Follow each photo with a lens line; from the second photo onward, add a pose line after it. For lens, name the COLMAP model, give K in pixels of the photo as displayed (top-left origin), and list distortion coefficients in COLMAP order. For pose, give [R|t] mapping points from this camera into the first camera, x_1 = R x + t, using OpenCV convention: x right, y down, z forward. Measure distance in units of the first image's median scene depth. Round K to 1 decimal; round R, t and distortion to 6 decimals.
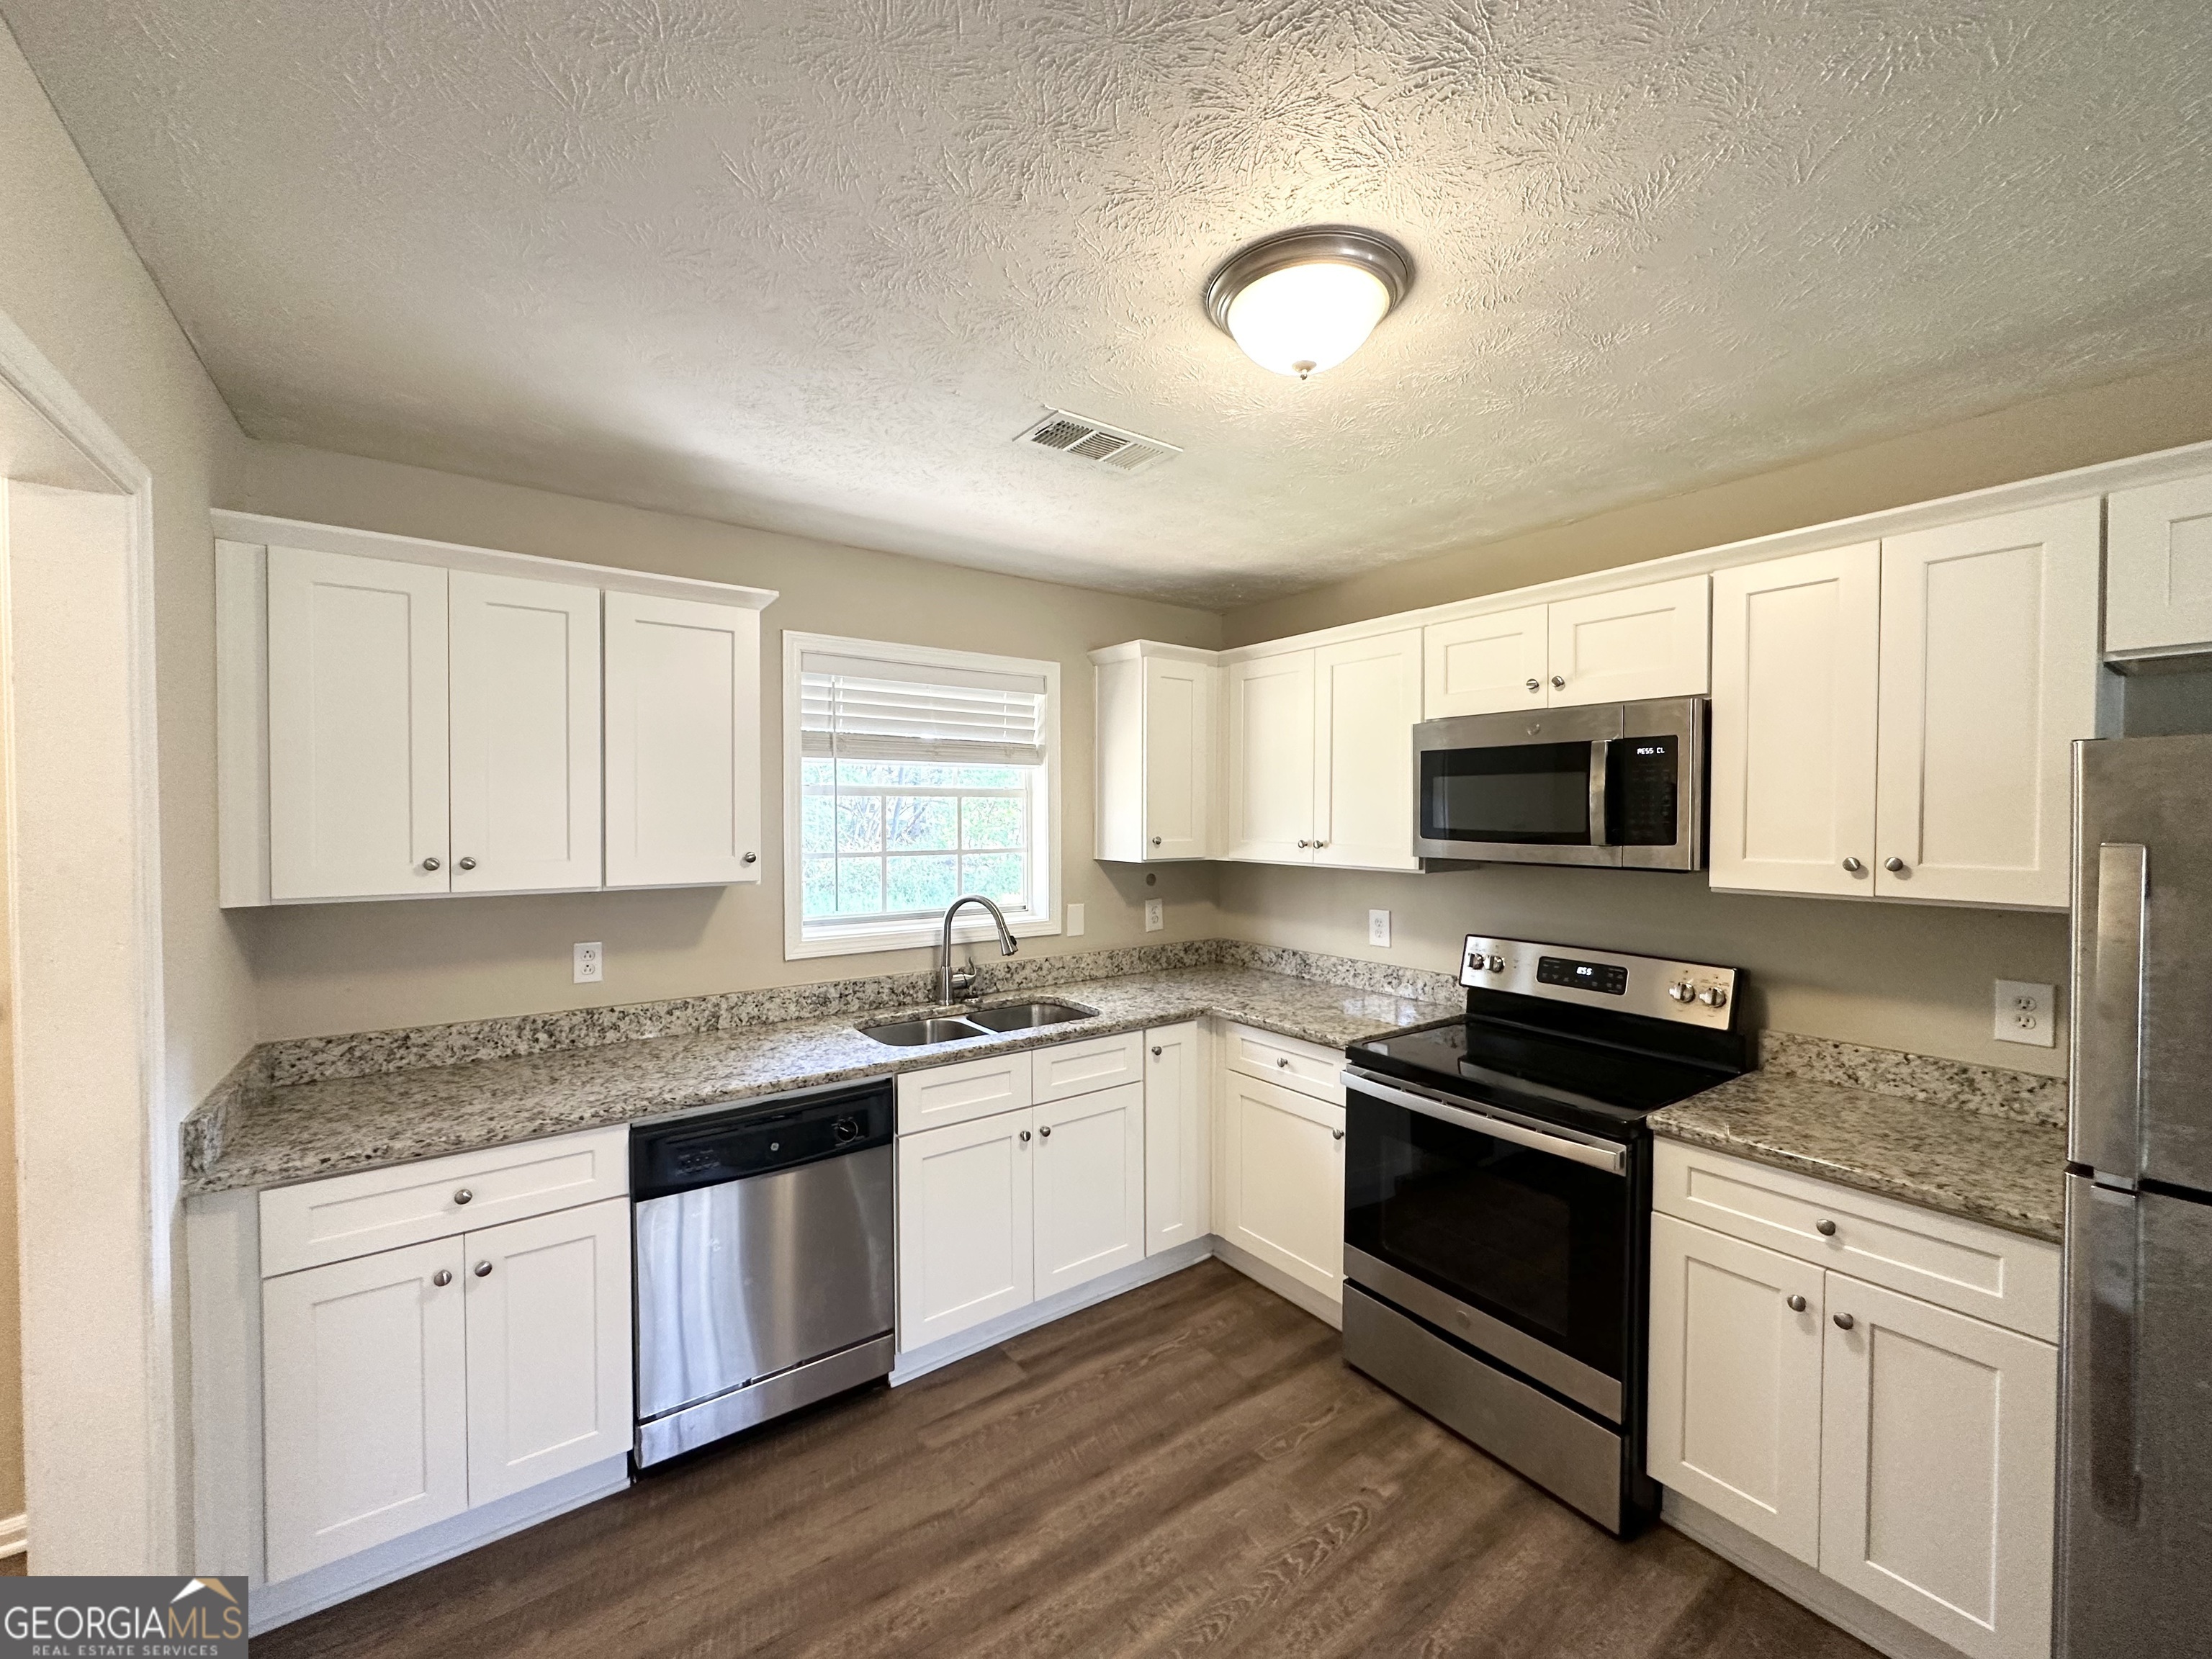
lens RADIAL K [[882.6, 0, 1097.2], [0, 882.6, 825.7], [0, 0, 1]] dist [-0.000191, -0.000165]
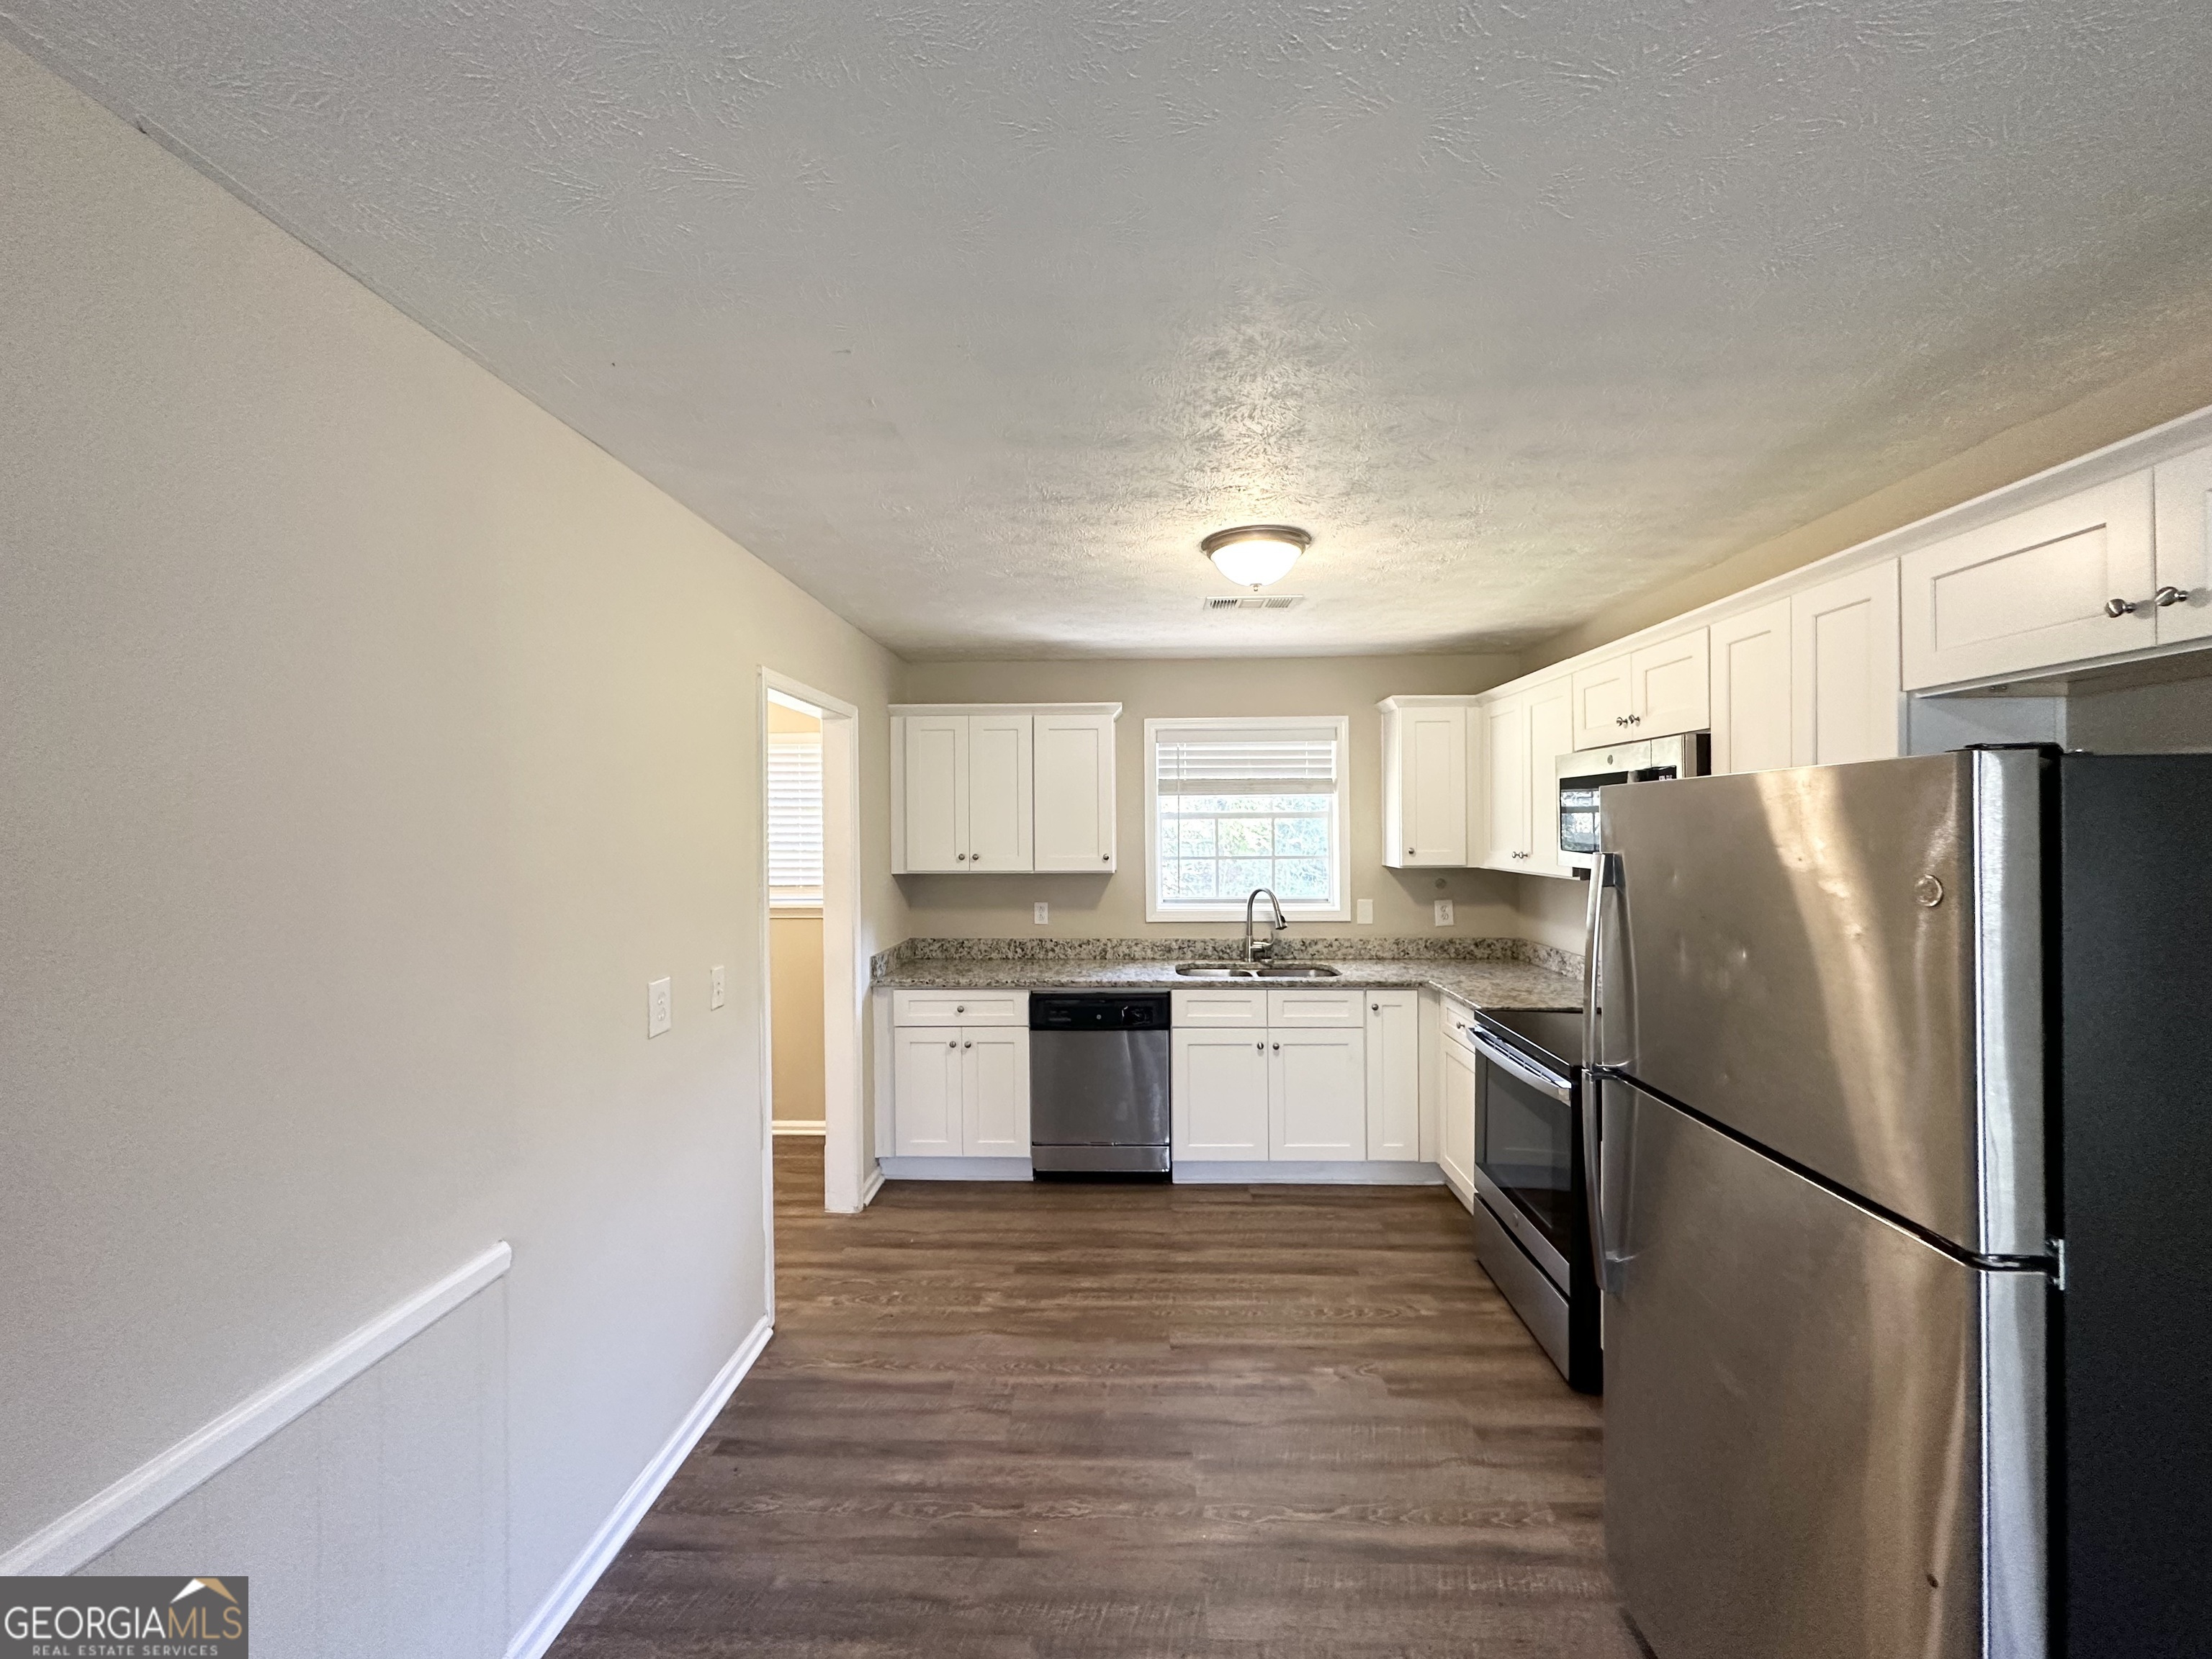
lens RADIAL K [[882.6, 0, 1097.2], [0, 882.6, 825.7], [0, 0, 1]] dist [-0.000191, -0.000165]
pose [[0.779983, -0.007202, -0.625760, 0.666028], [-0.000974, 0.999919, -0.012722, -0.003910], [0.625800, 0.010532, 0.779912, -0.360118]]
